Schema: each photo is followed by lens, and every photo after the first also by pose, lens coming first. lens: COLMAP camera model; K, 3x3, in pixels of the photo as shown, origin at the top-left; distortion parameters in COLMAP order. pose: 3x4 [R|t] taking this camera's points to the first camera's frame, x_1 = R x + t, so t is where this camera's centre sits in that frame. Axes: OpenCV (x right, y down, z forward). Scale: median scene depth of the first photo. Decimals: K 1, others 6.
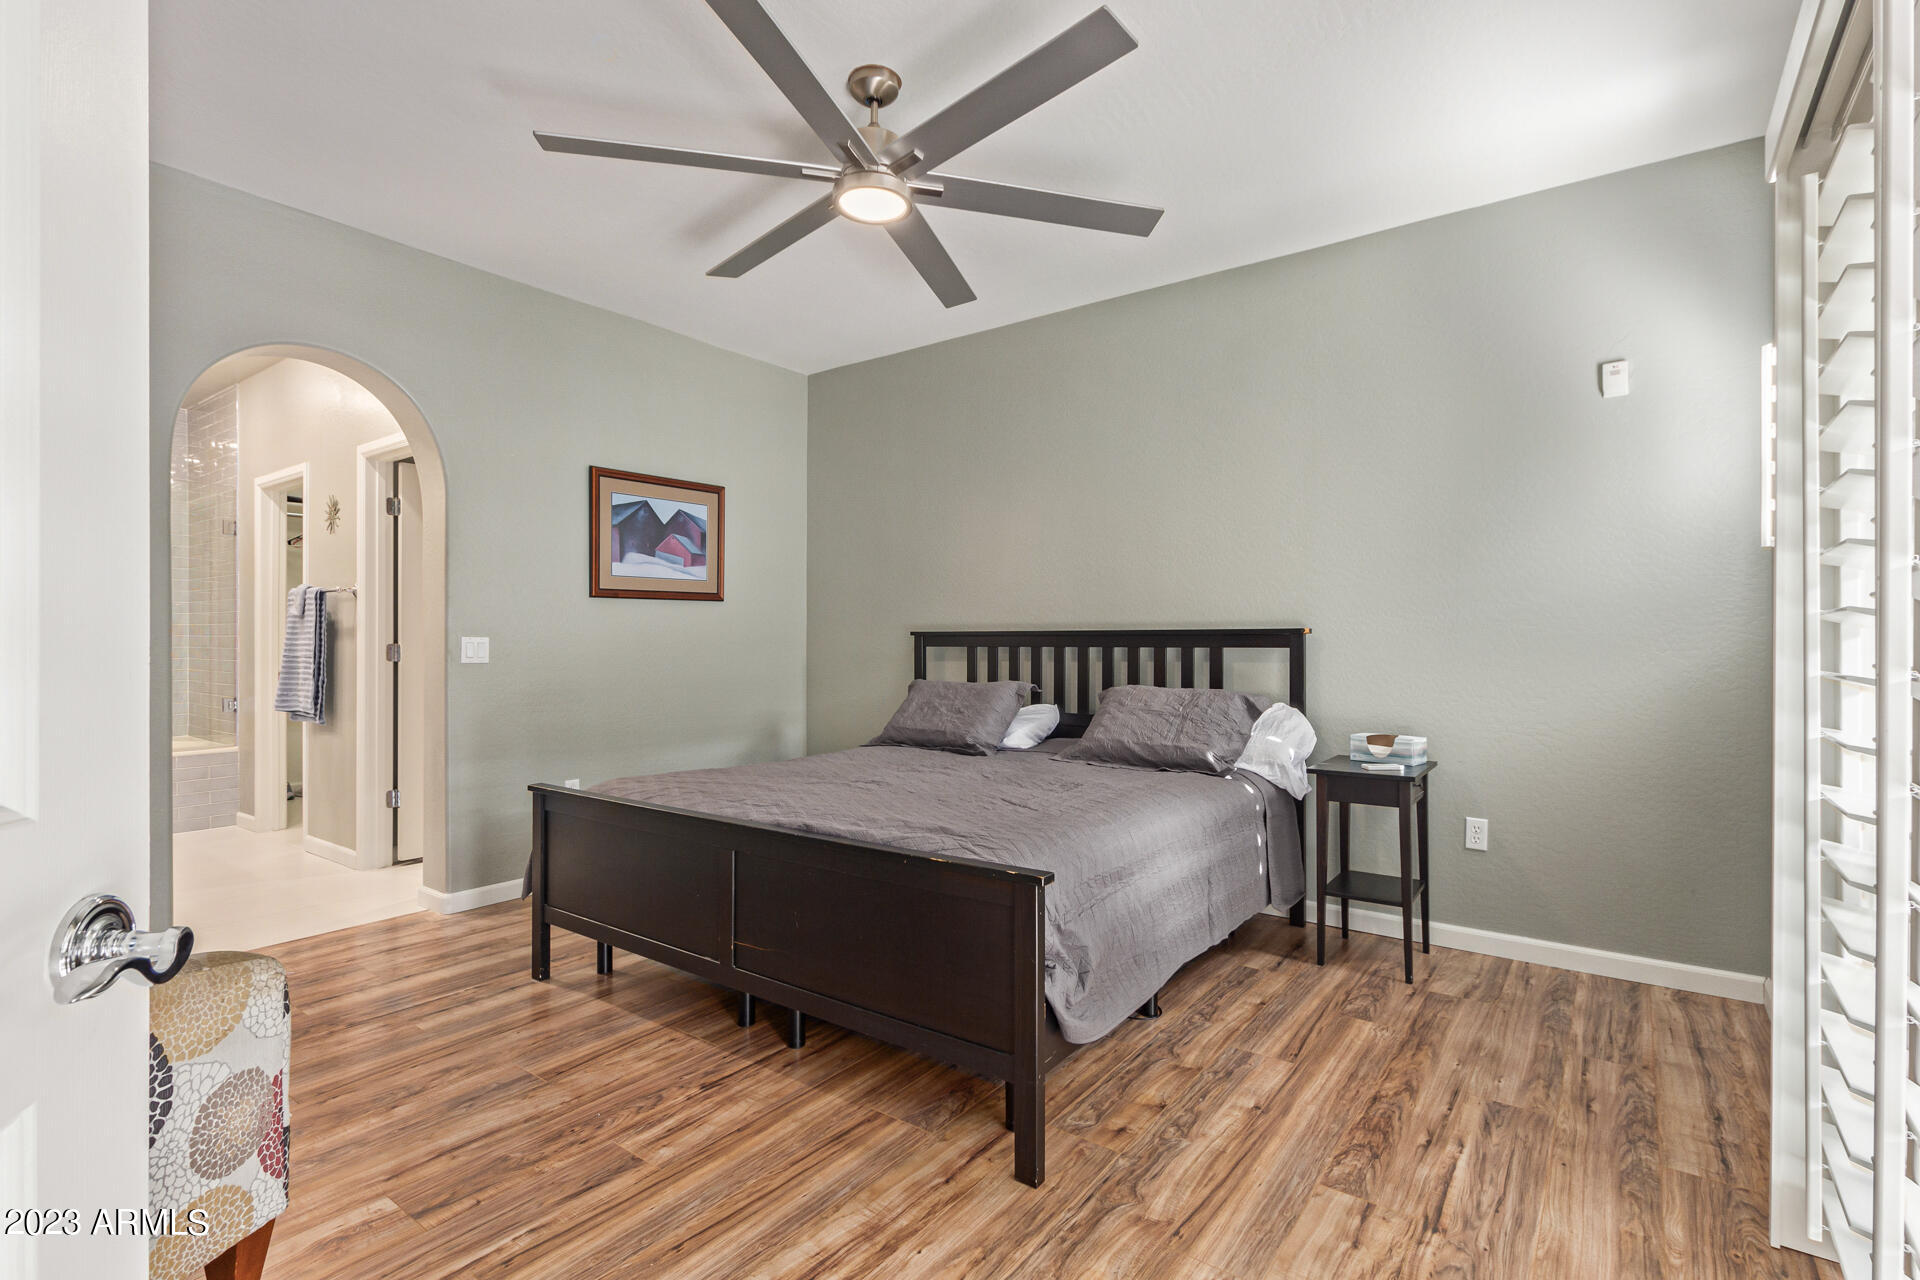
lens RADIAL K [[903.5, 0, 956.2], [0, 903.5, 639.1], [0, 0, 1]] dist [-0.000611, 0.000496]
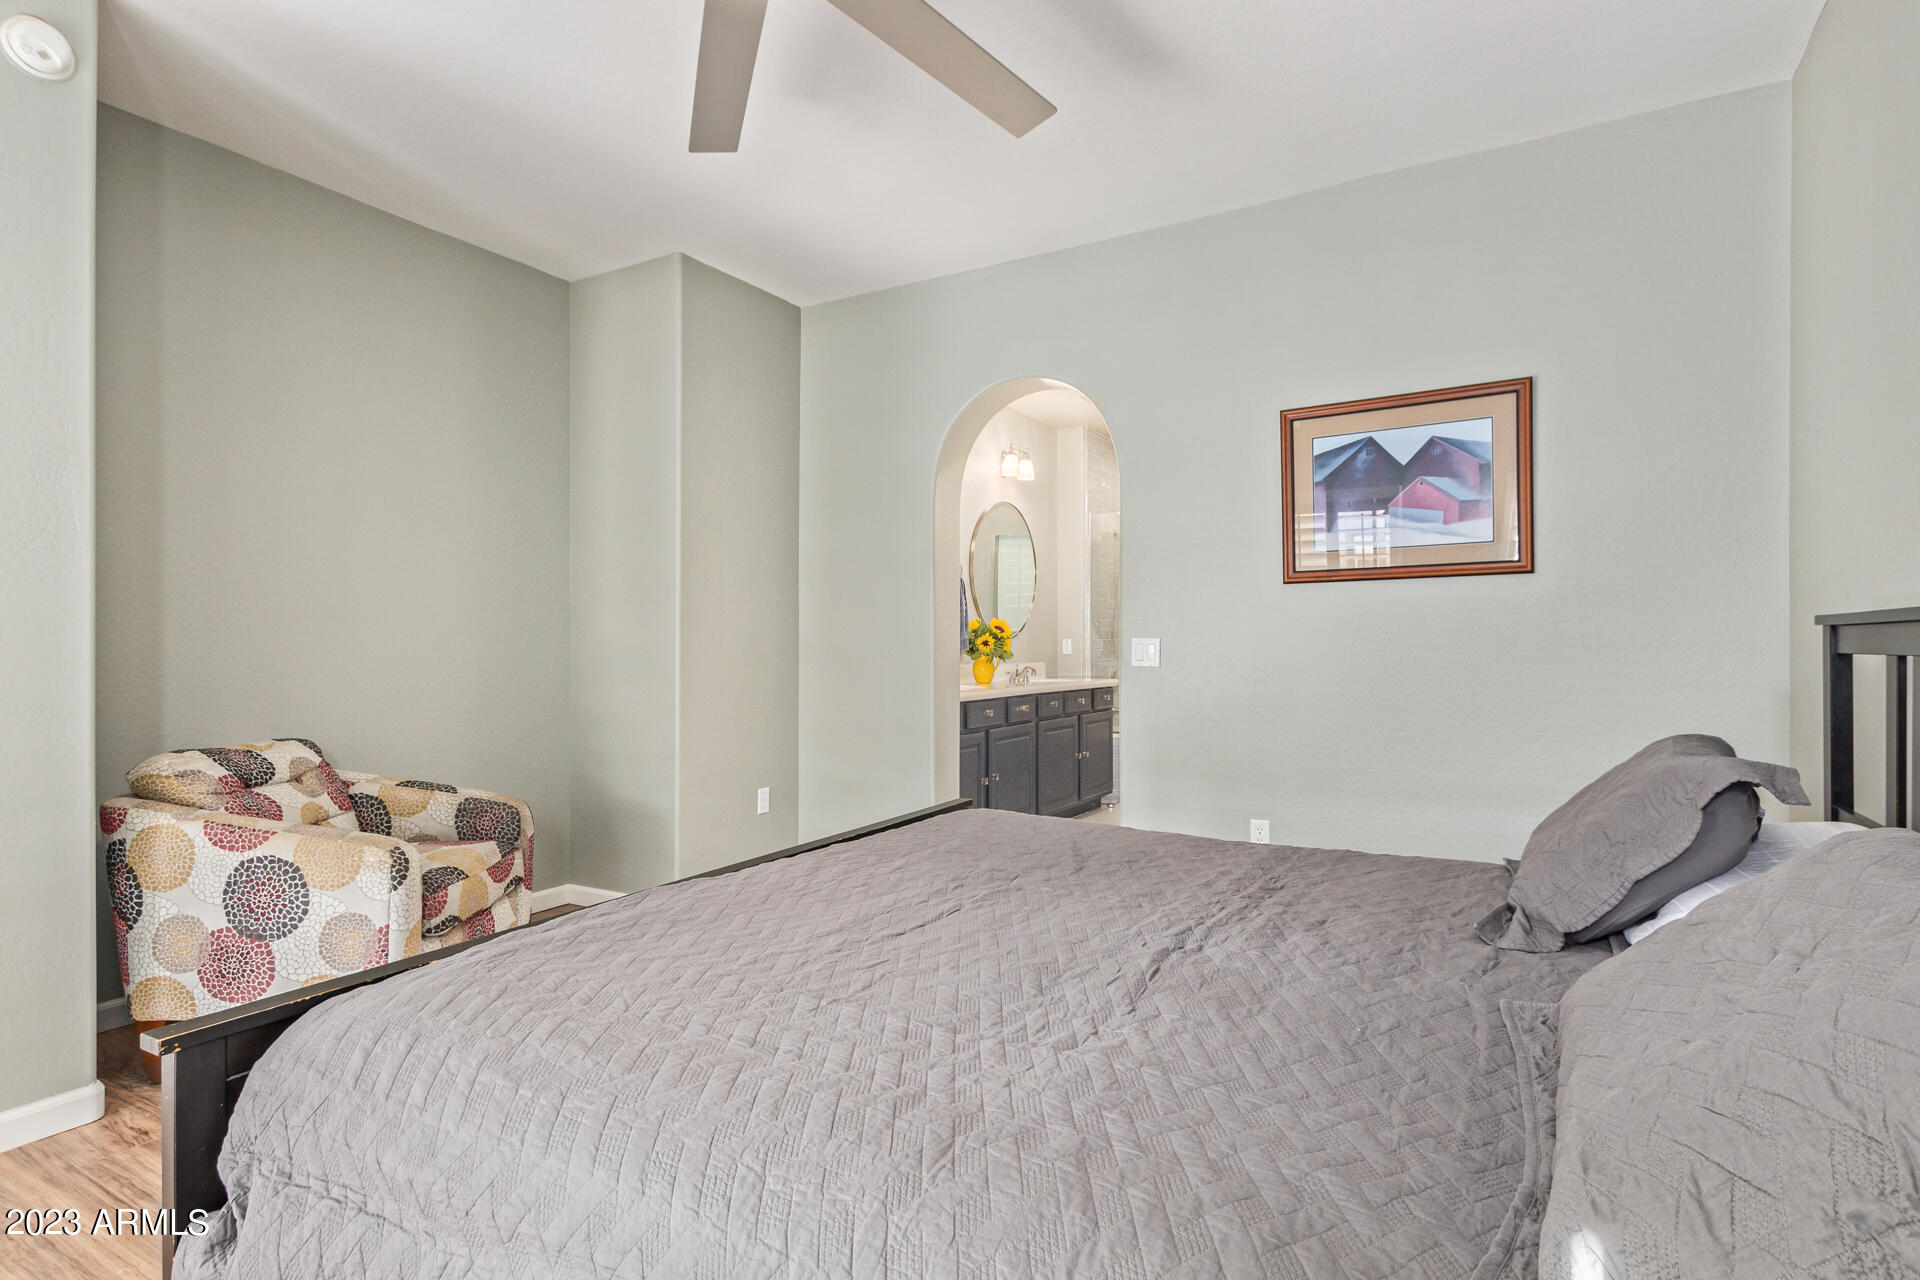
lens RADIAL K [[903.5, 0, 971.3], [0, 903.5, 649.6], [0, 0, 1]] dist [-0.000611, 0.000496]
pose [[0.126054, 0.003404, -0.992017, 0.298053], [0.002540, 0.999990, 0.003755, 0.004695], [0.992020, -0.002993, 0.126044, 0.612029]]
